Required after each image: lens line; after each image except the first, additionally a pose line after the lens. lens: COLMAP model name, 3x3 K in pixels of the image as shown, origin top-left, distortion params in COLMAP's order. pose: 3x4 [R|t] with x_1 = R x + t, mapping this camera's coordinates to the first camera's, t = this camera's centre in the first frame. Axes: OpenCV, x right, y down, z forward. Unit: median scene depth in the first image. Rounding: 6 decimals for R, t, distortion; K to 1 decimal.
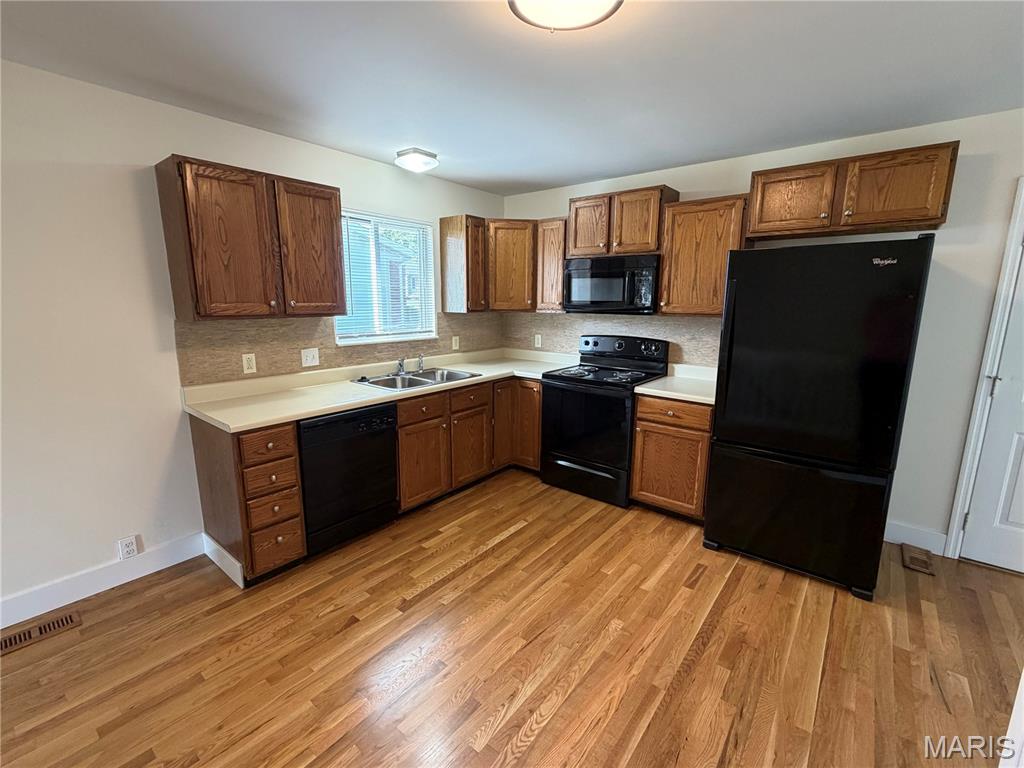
lens RADIAL K [[451.9, 0, 510.2], [0, 451.9, 384.4], [0, 0, 1]] dist [-0.000729, -0.000193]
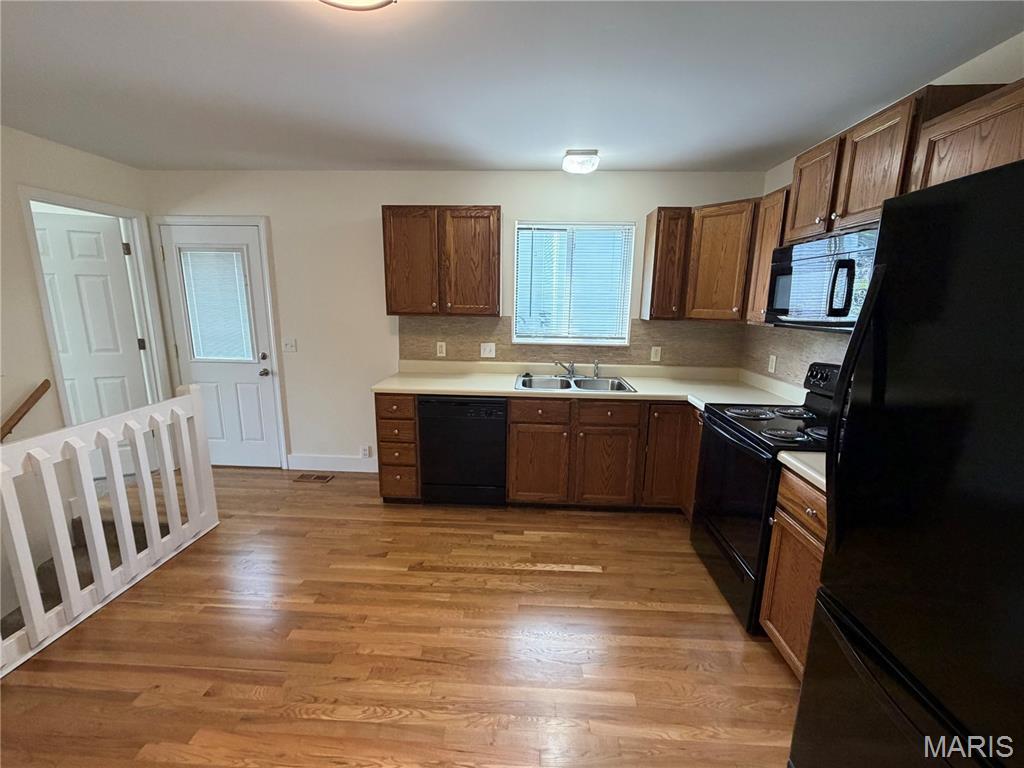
lens RADIAL K [[422.6, 0, 514.5], [0, 422.6, 384.7], [0, 0, 1]] dist [-0.000792, 0.000145]
pose [[0.590120, 0.162170, -0.790860, 0.516989], [-0.163183, 0.983357, 0.079879, -0.071494], [0.790651, 0.081917, 0.606762, 0.377021]]
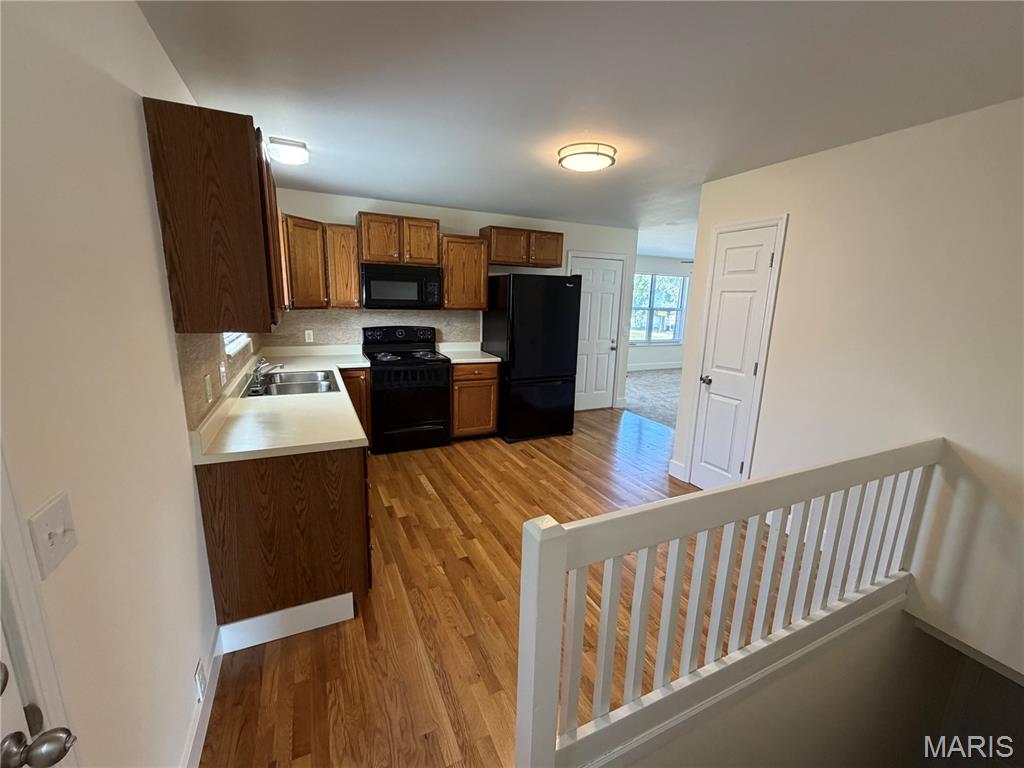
lens RADIAL K [[422.6, 0, 514.5], [0, 422.6, 384.7], [0, 0, 1]] dist [-0.000792, 0.000145]
pose [[0.428997, -0.179195, 0.885353, -0.883285], [0.145221, 0.981059, 0.128200, -0.061655], [-0.891556, 0.073574, 0.446894, 0.221143]]
